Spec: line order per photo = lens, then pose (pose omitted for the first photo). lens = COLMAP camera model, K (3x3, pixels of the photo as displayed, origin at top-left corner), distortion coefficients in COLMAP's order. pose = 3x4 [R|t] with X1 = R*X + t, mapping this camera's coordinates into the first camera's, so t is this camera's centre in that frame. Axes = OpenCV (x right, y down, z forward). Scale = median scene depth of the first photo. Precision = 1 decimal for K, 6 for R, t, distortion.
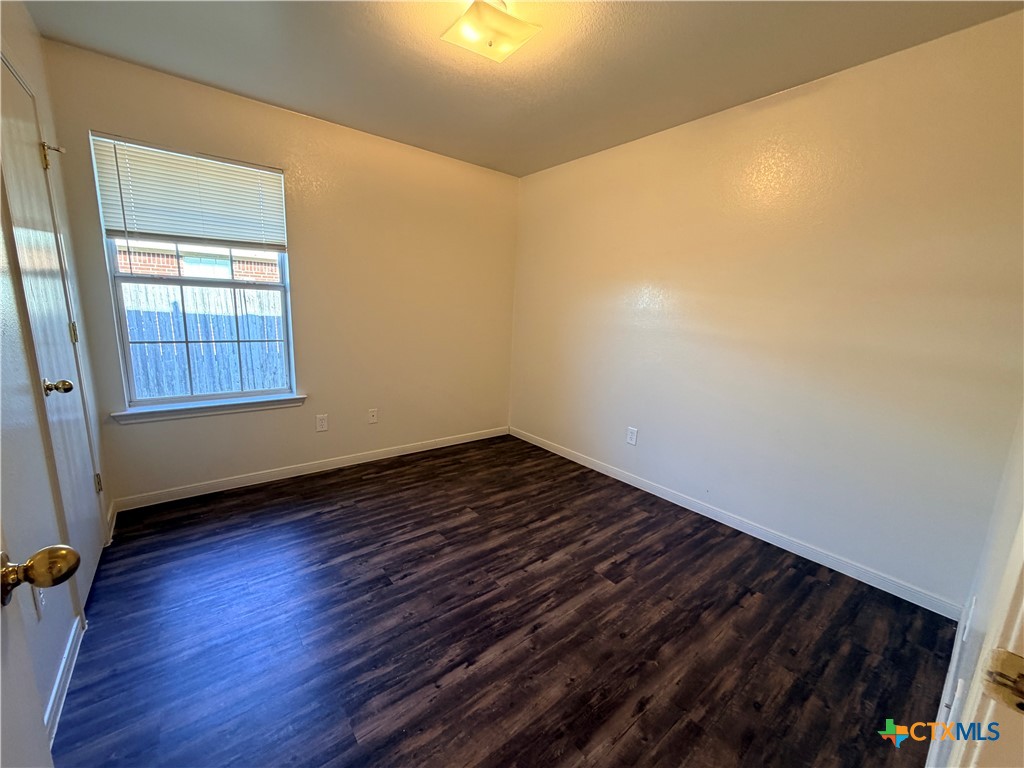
lens RADIAL K [[409.0, 0, 511.3], [0, 409.0, 385.7], [0, 0, 1]] dist [0.002397, -0.001264]
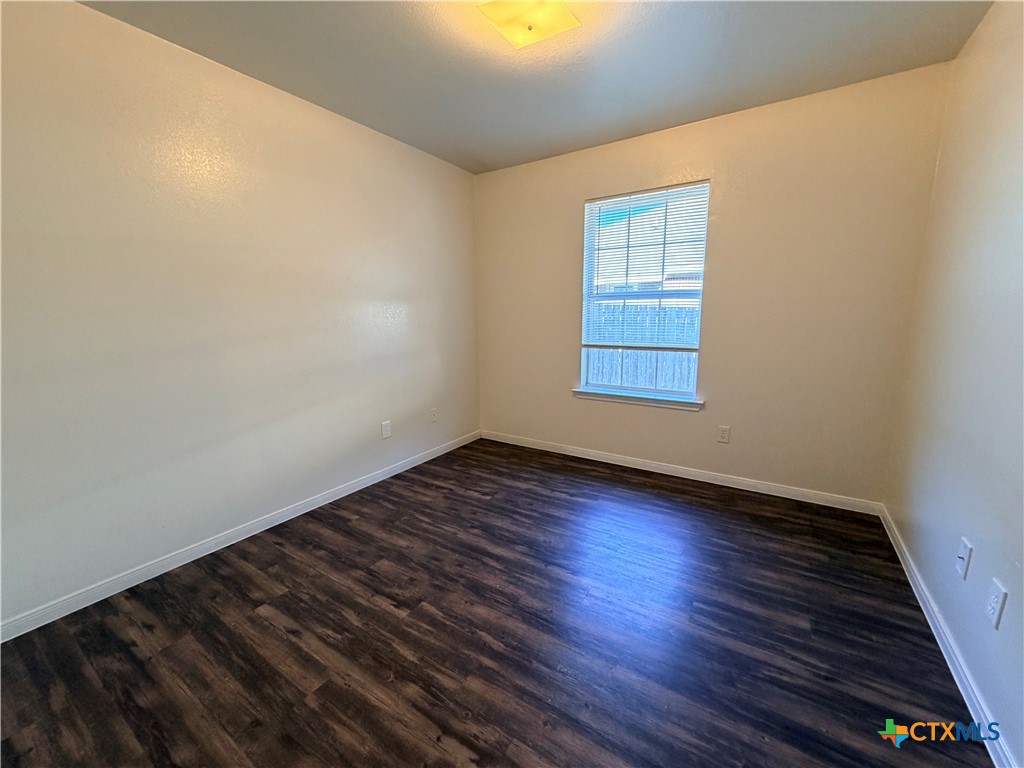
lens RADIAL K [[409.0, 0, 511.5], [0, 409.0, 383.5], [0, 0, 1]] dist [0.002397, -0.001264]
pose [[0.317189, 0.131047, -0.939265, 0.804928], [-0.160465, 0.983543, 0.083036, -0.079988], [0.934688, 0.124381, 0.332997, 0.662507]]
